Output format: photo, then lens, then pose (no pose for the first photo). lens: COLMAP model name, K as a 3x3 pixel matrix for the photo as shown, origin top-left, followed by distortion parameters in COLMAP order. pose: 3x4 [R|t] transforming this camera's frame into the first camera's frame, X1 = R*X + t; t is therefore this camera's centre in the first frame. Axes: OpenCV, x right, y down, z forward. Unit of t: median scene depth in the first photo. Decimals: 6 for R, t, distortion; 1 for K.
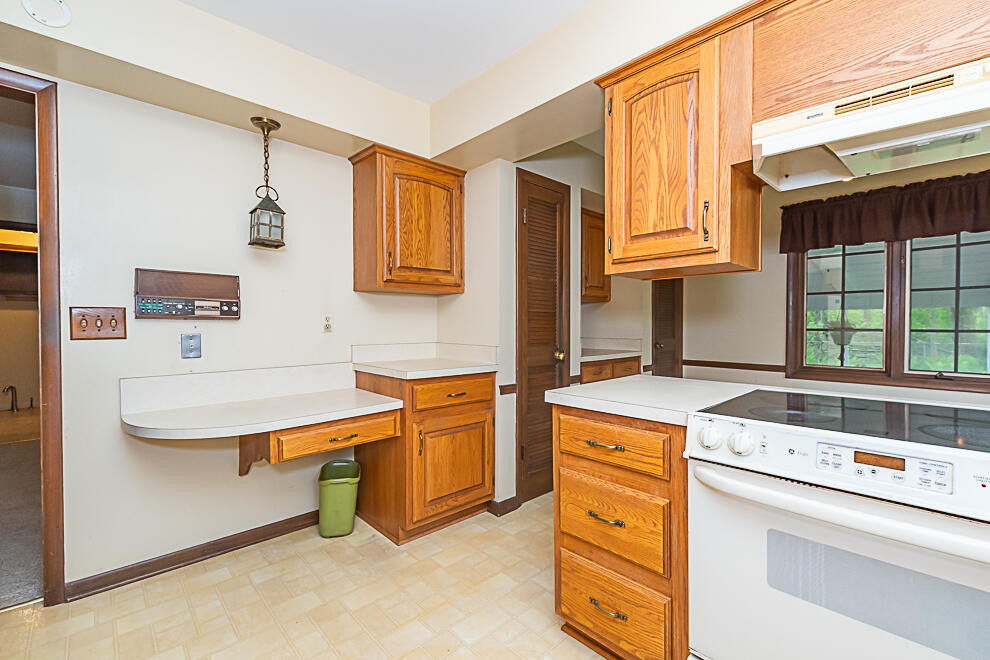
lens RADIAL K [[425.5, 0, 495.0], [0, 425.5, 330.0], [0, 0, 1]] dist [-0.000873, -0.000404]
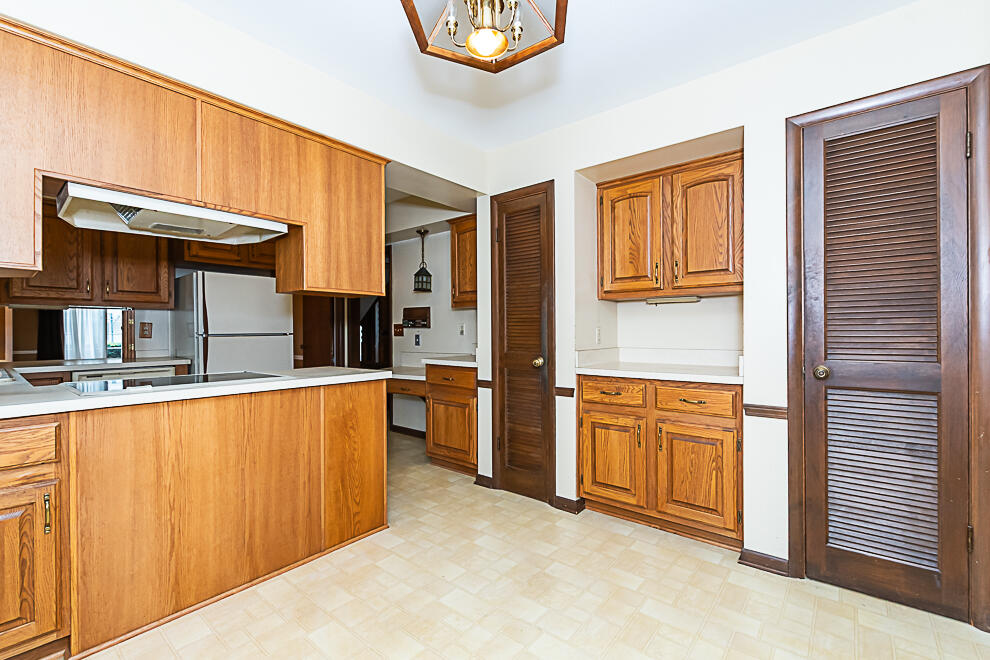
lens RADIAL K [[425.9, 0, 495.0], [0, 425.9, 330.0], [0, 0, 1]] dist [0.004042, 0.000023]
pose [[0.133898, -0.002653, -0.990992, 1.526556], [-0.009544, 0.999947, -0.003966, -0.010300], [0.990949, 0.009990, 0.133866, 1.078600]]
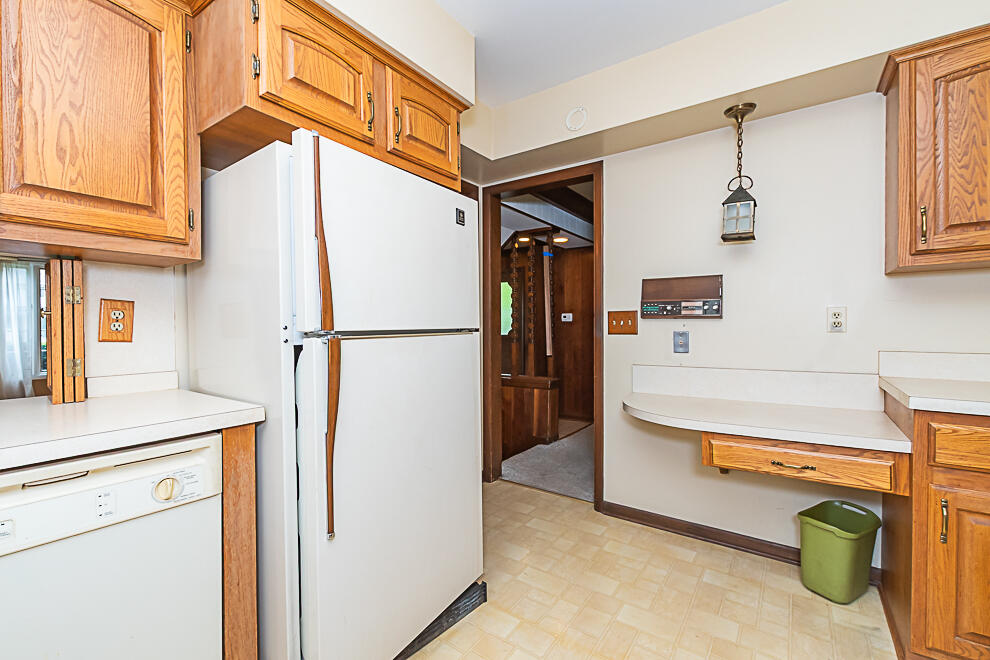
lens RADIAL K [[425.9, 0, 495.0], [0, 425.9, 330.0], [0, 0, 1]] dist [0.004042, 0.000023]
pose [[0.200976, 0.009409, -0.979551, 0.289118], [-0.007943, 0.999937, 0.007975, 0.000283], [0.979564, 0.006177, 0.201038, 0.280344]]
